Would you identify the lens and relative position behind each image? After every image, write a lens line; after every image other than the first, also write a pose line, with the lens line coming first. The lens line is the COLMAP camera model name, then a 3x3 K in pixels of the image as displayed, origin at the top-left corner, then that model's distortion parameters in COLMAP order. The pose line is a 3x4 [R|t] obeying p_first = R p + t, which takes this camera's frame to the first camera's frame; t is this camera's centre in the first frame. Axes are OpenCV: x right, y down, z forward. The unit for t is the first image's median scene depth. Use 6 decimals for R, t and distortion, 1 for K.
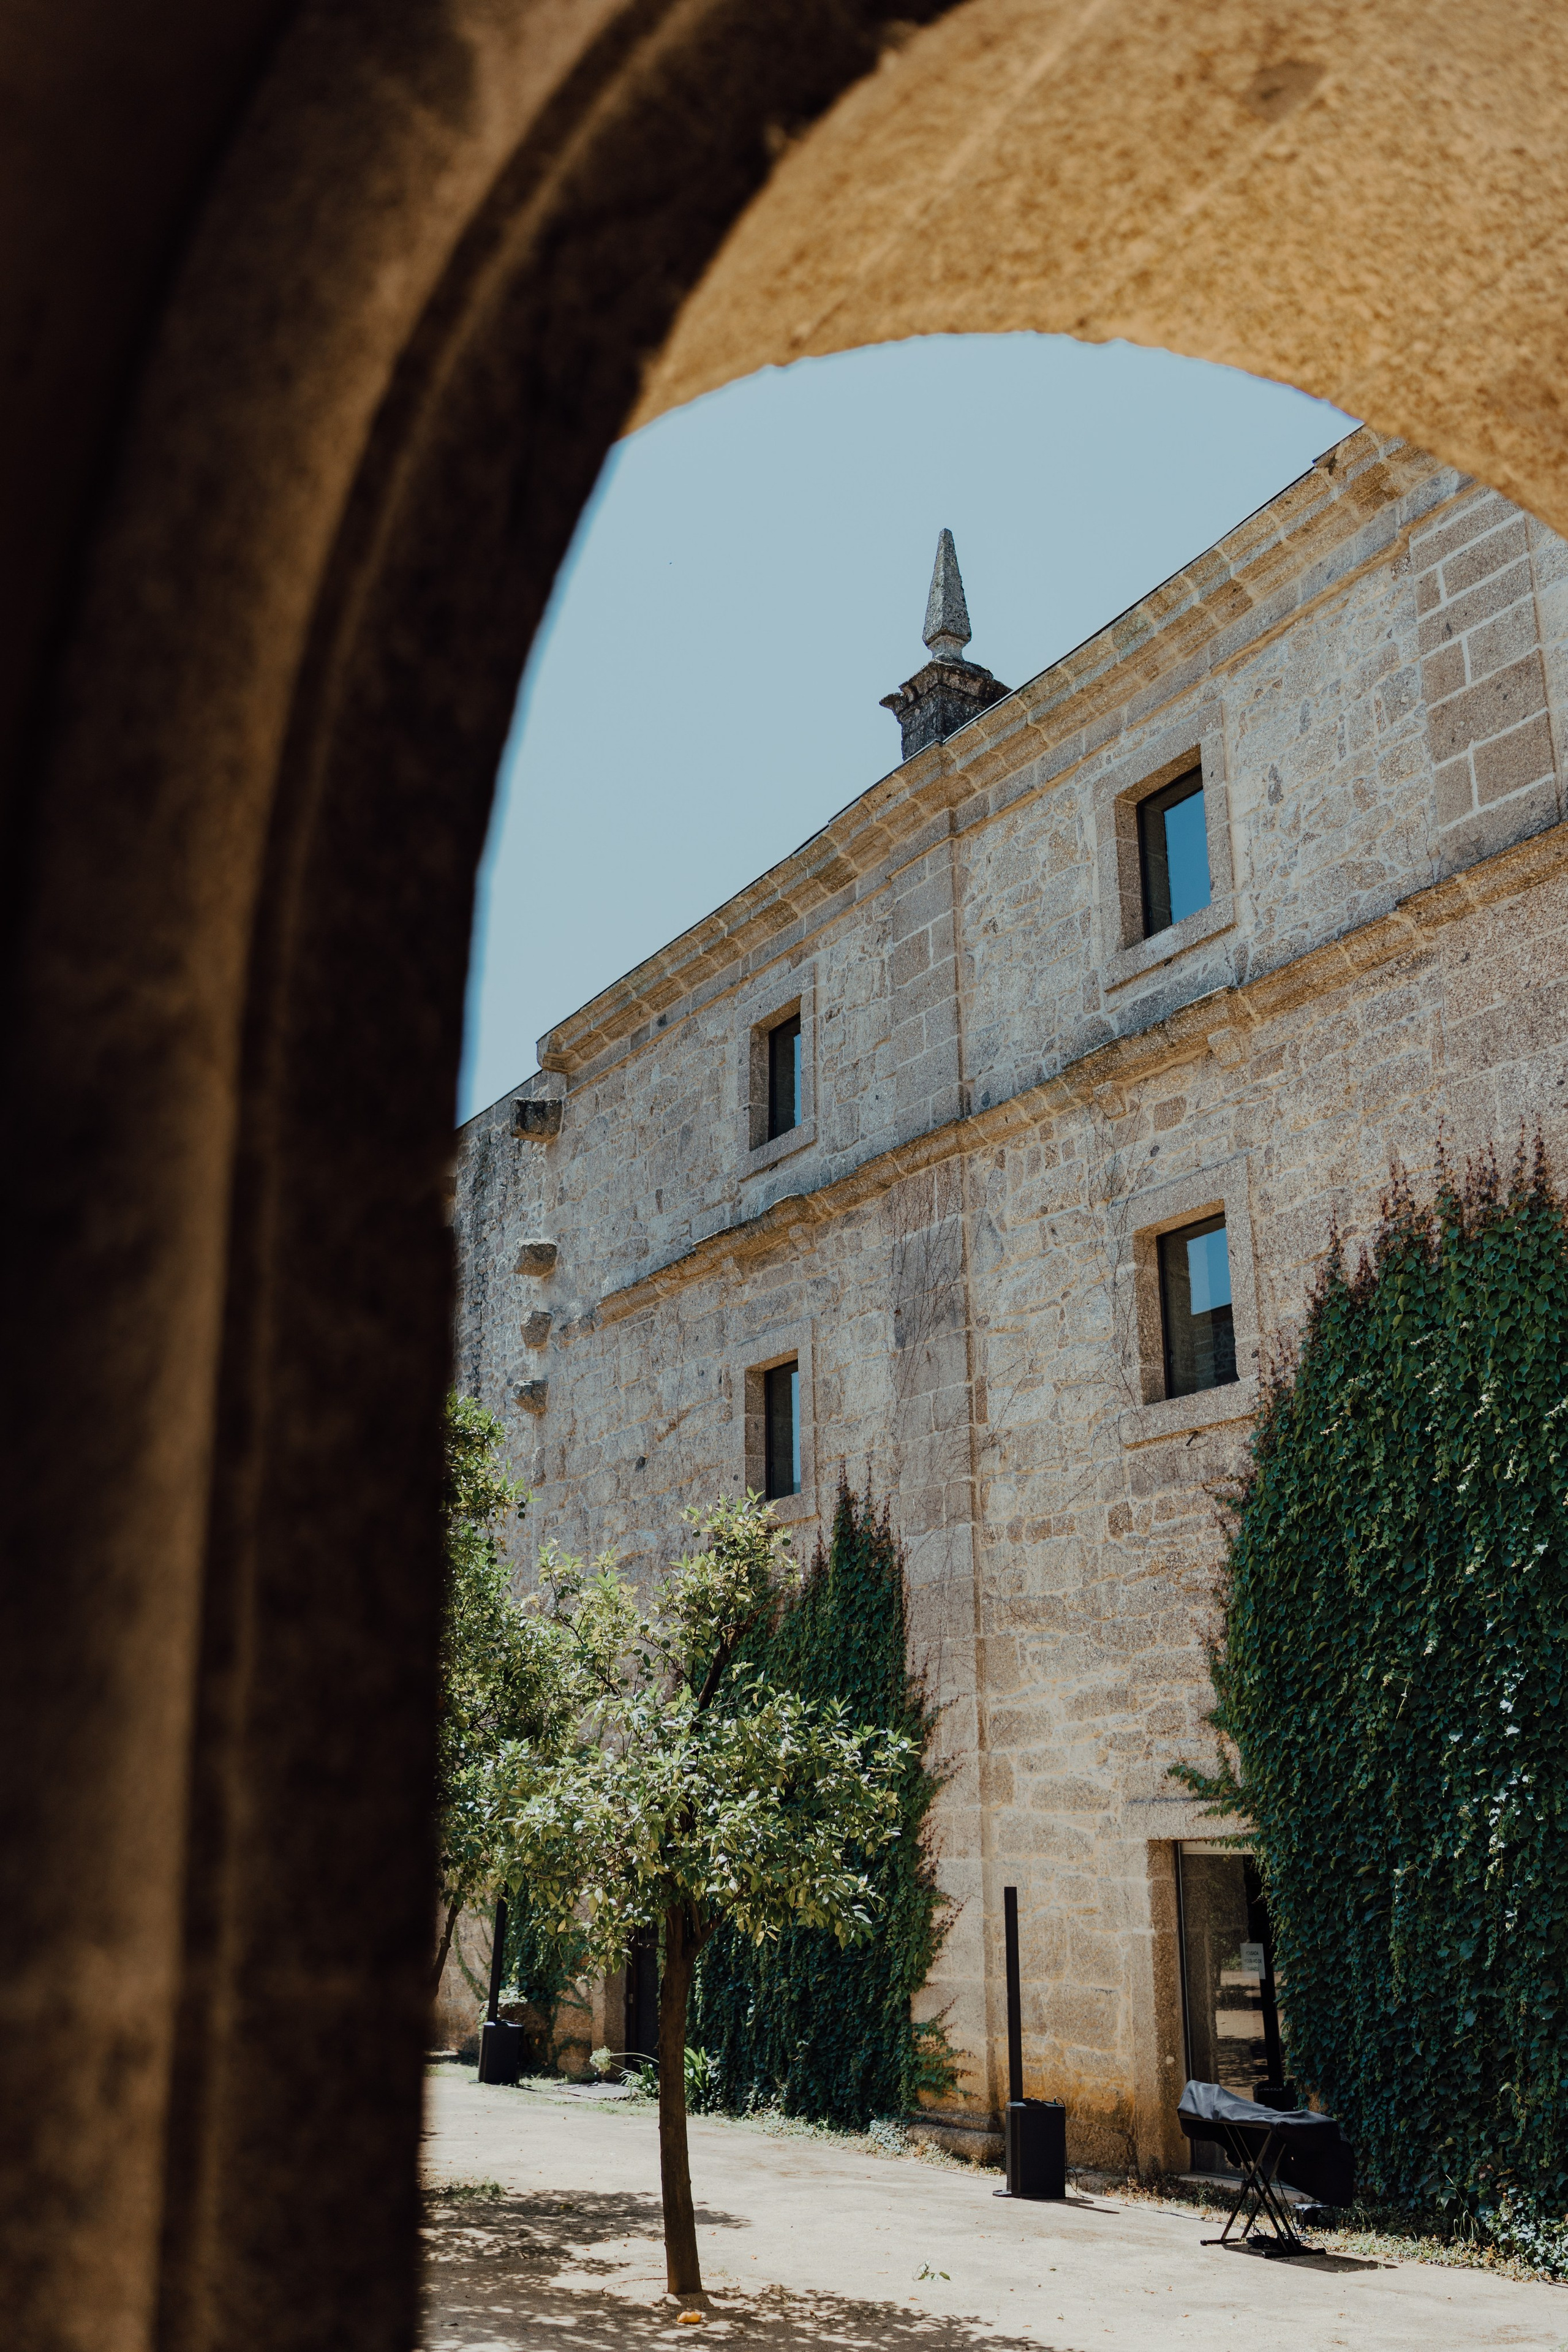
lens RADIAL K [[2171.8, 0, 784.0], [0, 2171.8, 1176.0], [0, 0, 1]] dist [-0.006184, -0.026864]
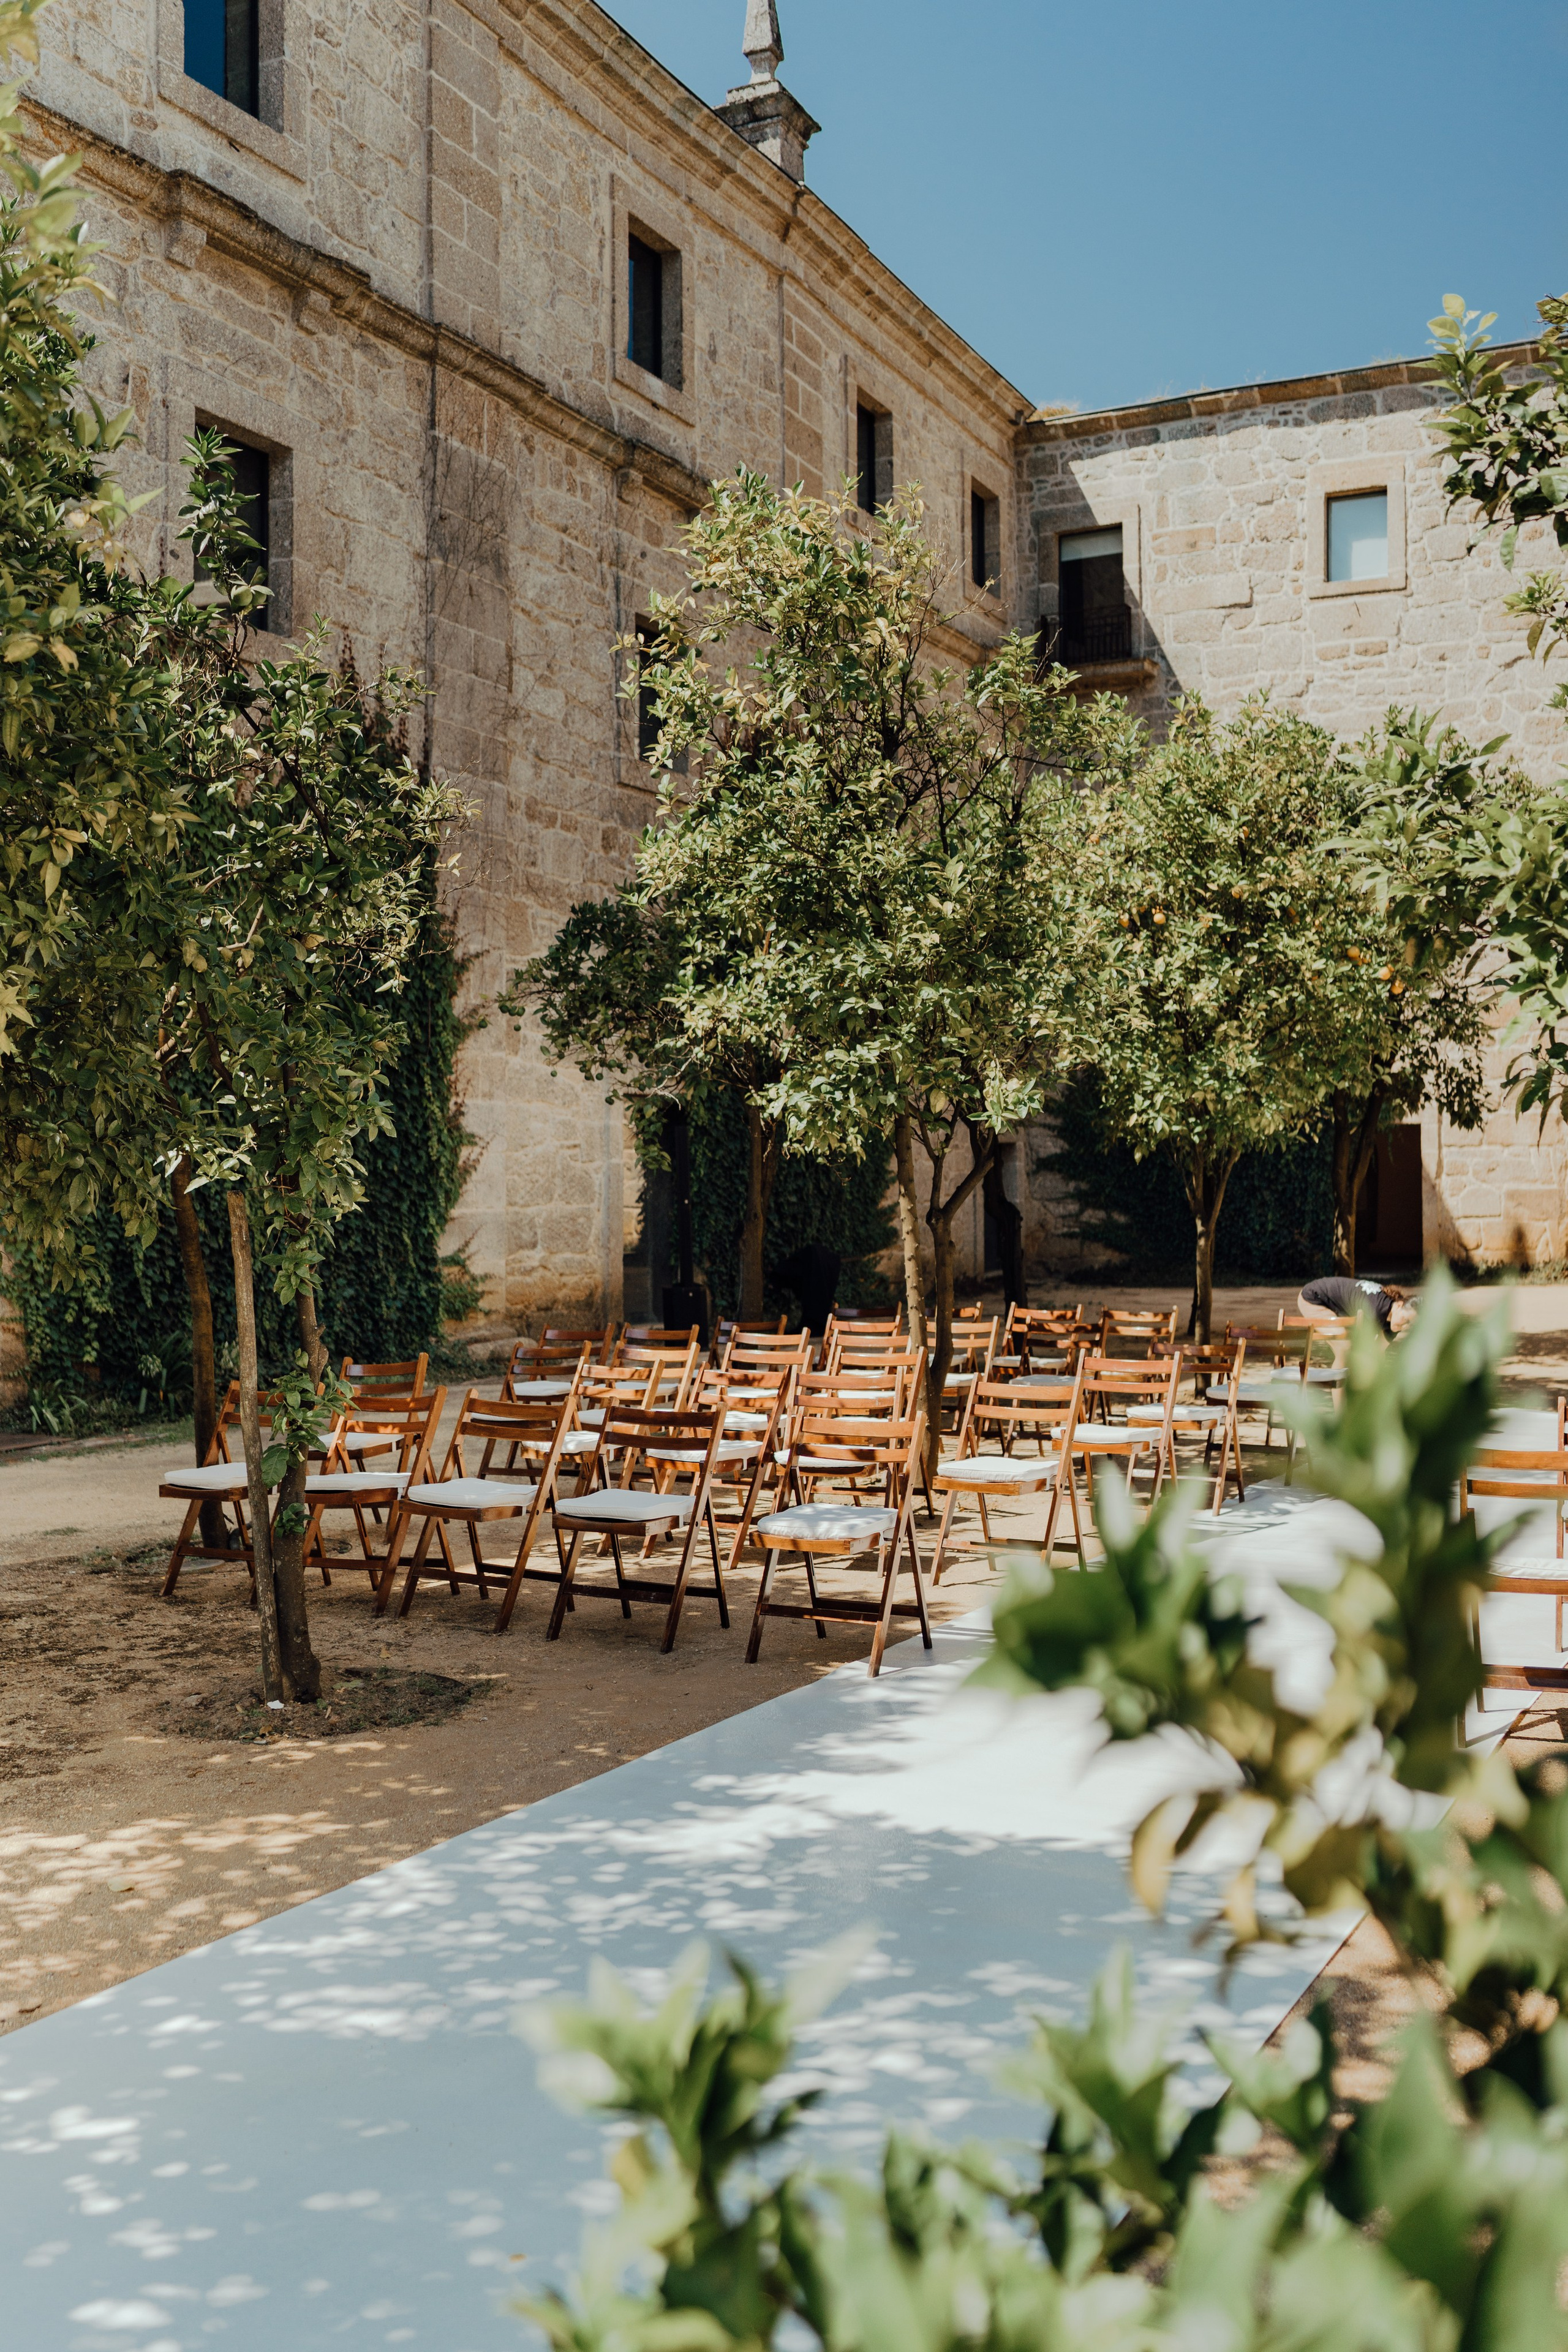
lens RADIAL K [[2171.8, 0, 784.0], [0, 2171.8, 1176.0], [0, 0, 1]] dist [-0.006184, -0.026864]
pose [[-0.521320, 0.003750, 0.853353, -0.886036], [-0.261635, 0.951129, -0.164014, 0.486633], [-0.812264, -0.308771, -0.494861, 1.402388]]
